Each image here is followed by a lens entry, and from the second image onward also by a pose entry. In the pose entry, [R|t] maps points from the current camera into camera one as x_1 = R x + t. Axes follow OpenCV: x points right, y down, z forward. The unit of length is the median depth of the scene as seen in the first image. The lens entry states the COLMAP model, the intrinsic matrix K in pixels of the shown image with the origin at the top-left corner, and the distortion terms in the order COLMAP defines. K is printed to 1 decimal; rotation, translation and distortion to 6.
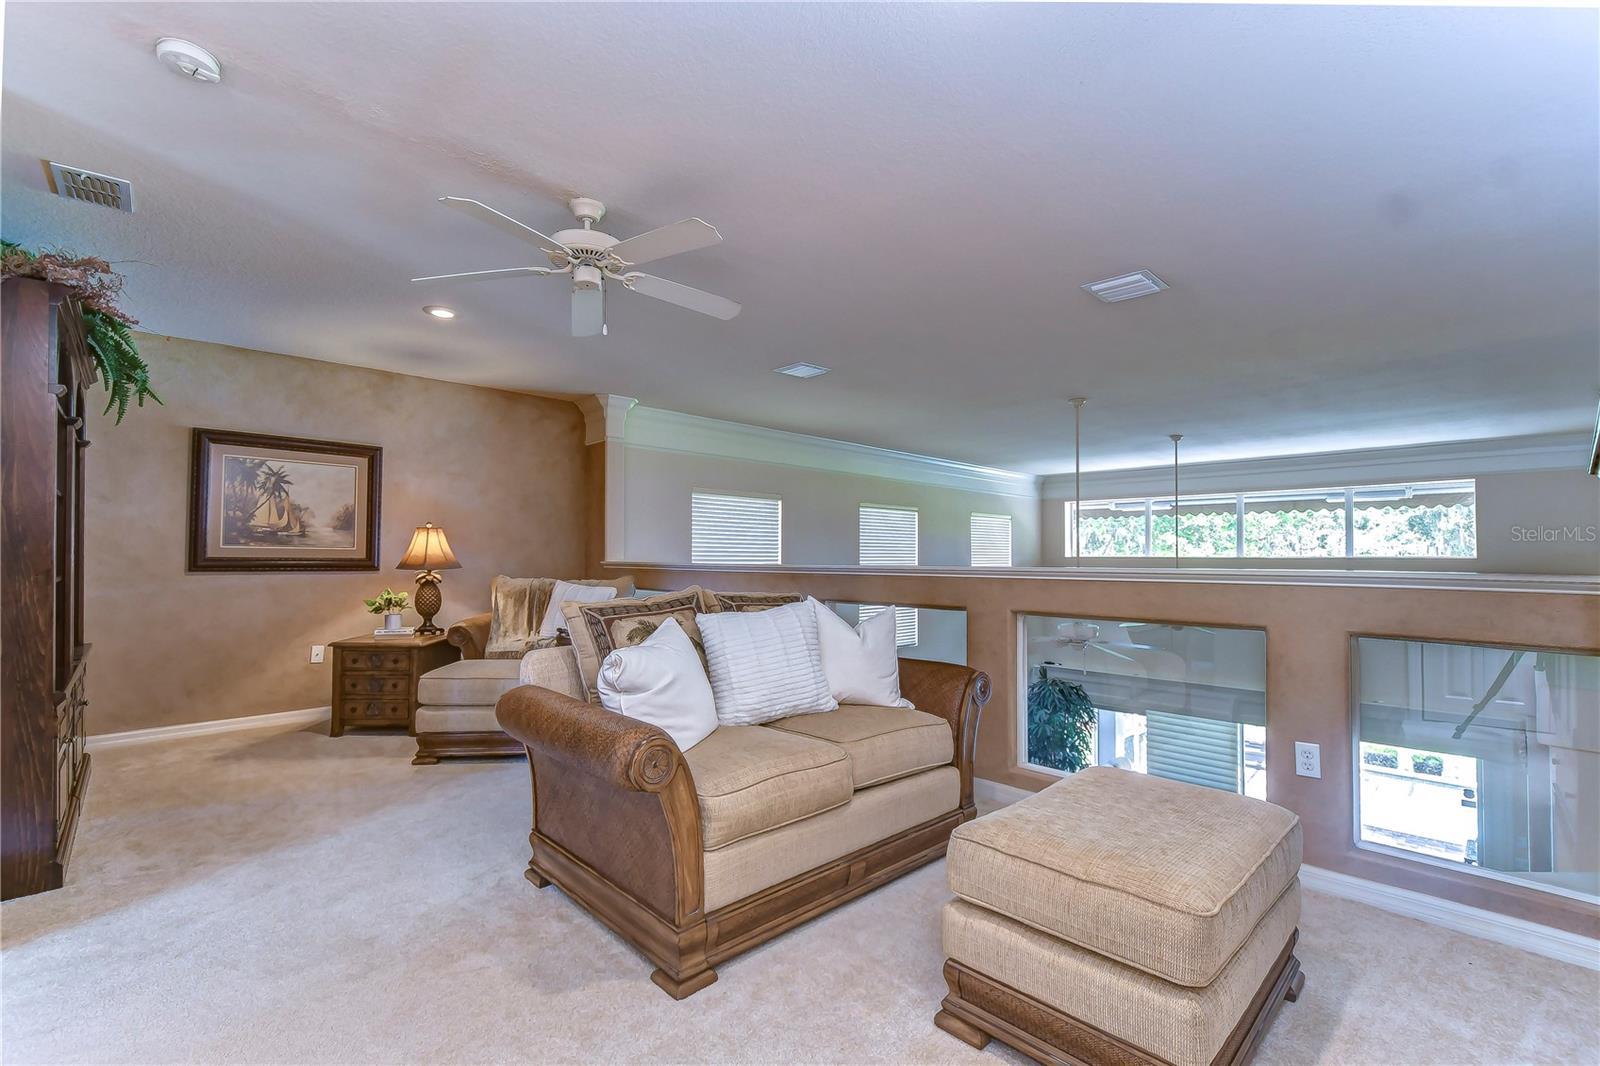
lens RADIAL K [[704.1, 0, 809.3], [0, 704.1, 559.4], [0, 0, 1]] dist [-0.000461, -0.000296]
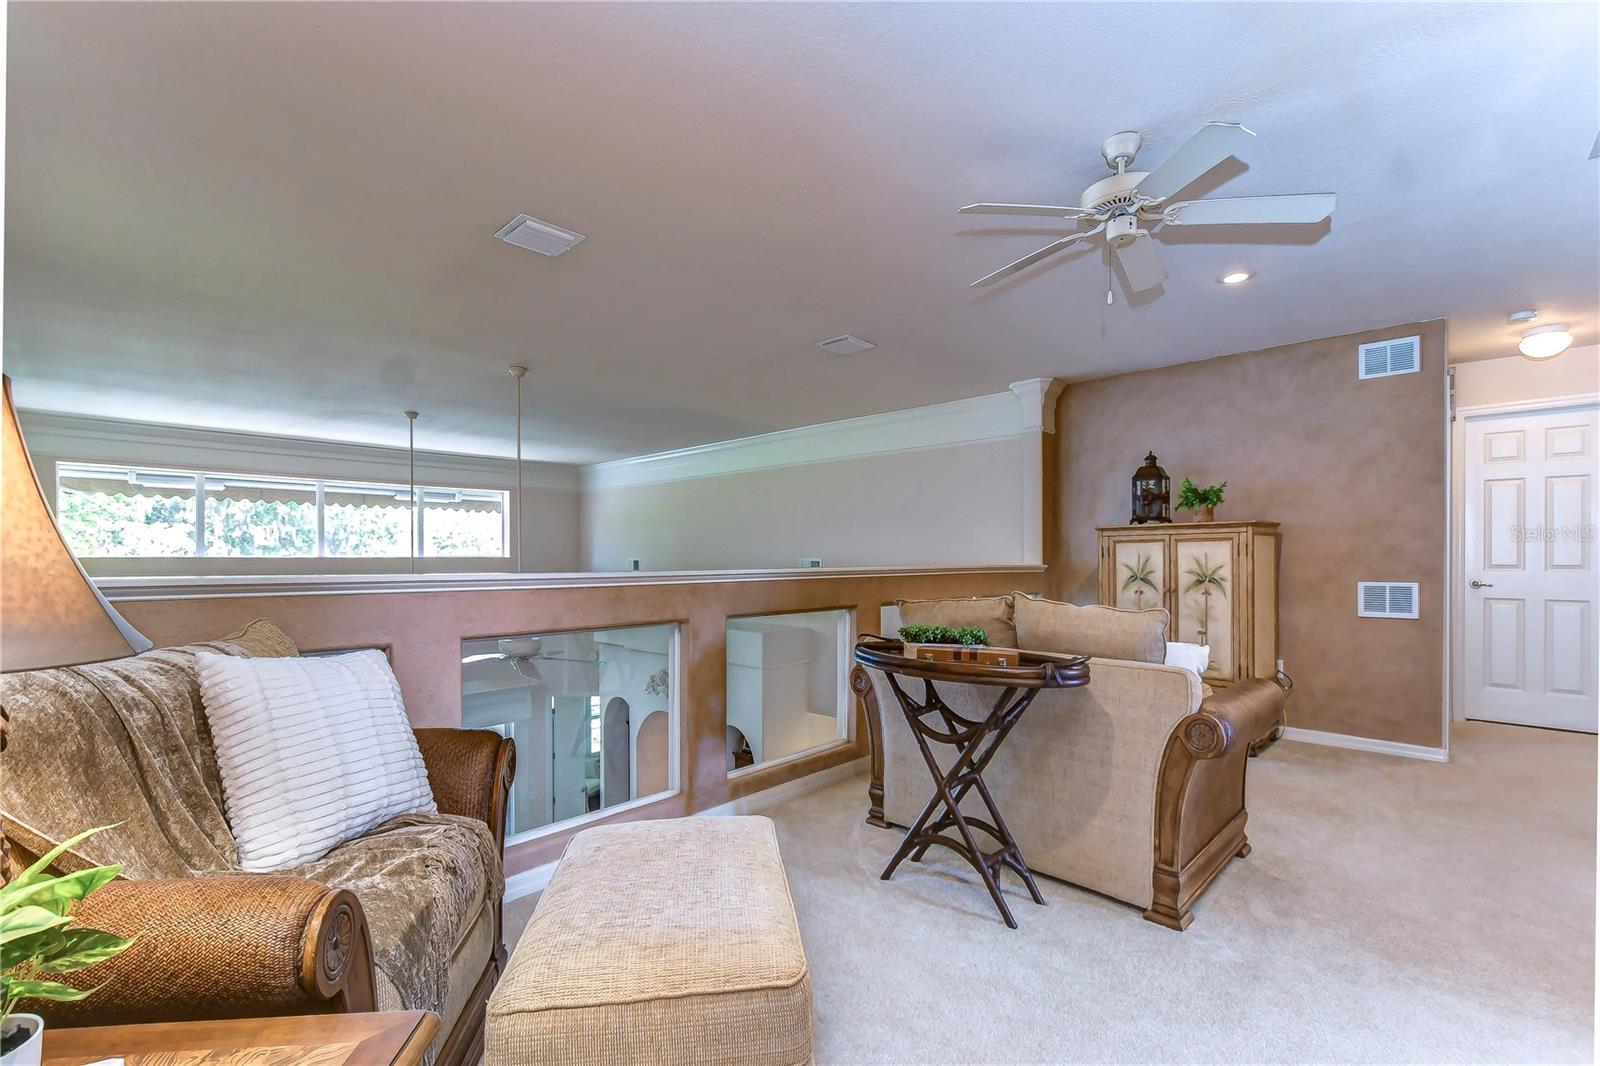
lens RADIAL K [[704.1, 0, 809.3], [0, 704.1, 559.4], [0, 0, 1]] dist [-0.000461, -0.000296]
pose [[-0.024522, -0.013774, 0.999604, -0.262490], [-0.004459, 0.999897, 0.013669, -0.013739], [-0.999689, -0.004122, -0.024581, 0.455075]]
